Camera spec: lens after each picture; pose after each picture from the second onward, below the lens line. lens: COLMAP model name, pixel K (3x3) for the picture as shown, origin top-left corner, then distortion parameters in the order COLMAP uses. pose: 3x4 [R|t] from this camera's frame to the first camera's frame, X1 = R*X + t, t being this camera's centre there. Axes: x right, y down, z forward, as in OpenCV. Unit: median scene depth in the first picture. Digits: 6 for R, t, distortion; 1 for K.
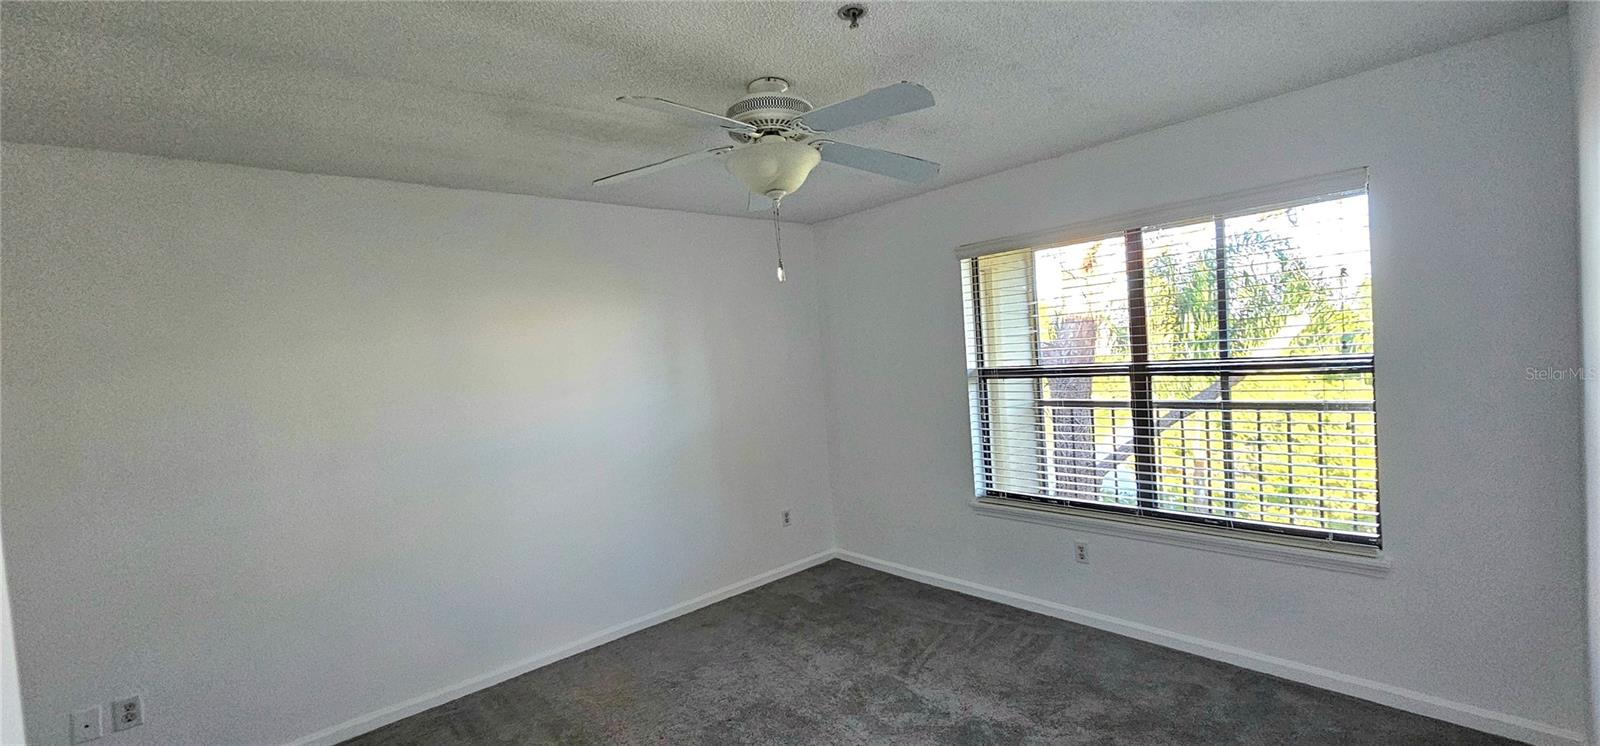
lens RADIAL K [[656.4, 0, 800.0], [0, 656.4, 373.0], [0, 0, 1]] dist [0.002926, -0.000421]
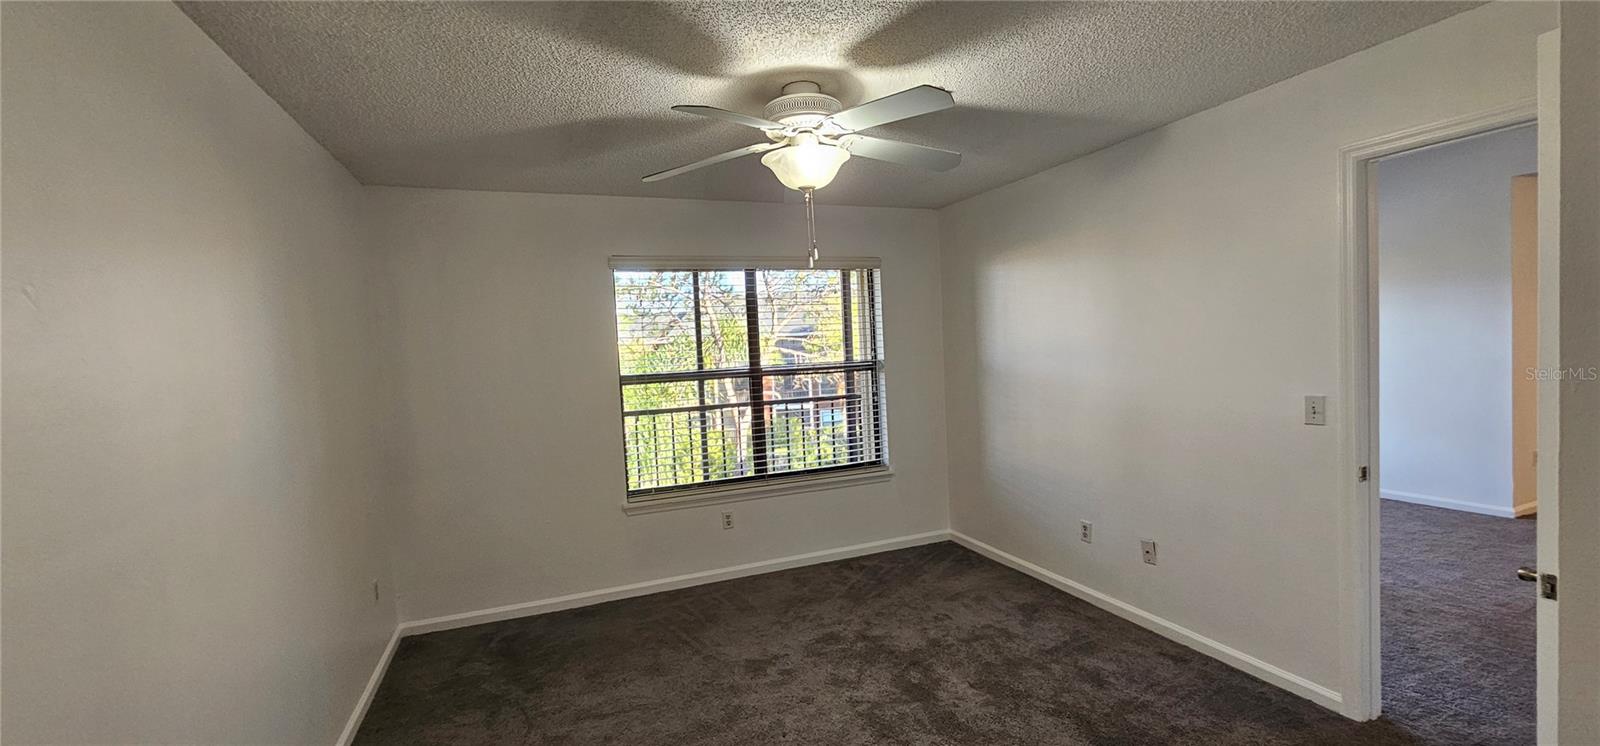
lens RADIAL K [[656.4, 0, 800.0], [0, 656.4, 373.0], [0, 0, 1]] dist [0.002926, -0.000421]
pose [[0.369990, 0.004680, 0.929024, -0.684148], [0.057284, 0.997970, -0.027841, 0.038432], [-0.927268, 0.063519, 0.368971, 0.403528]]
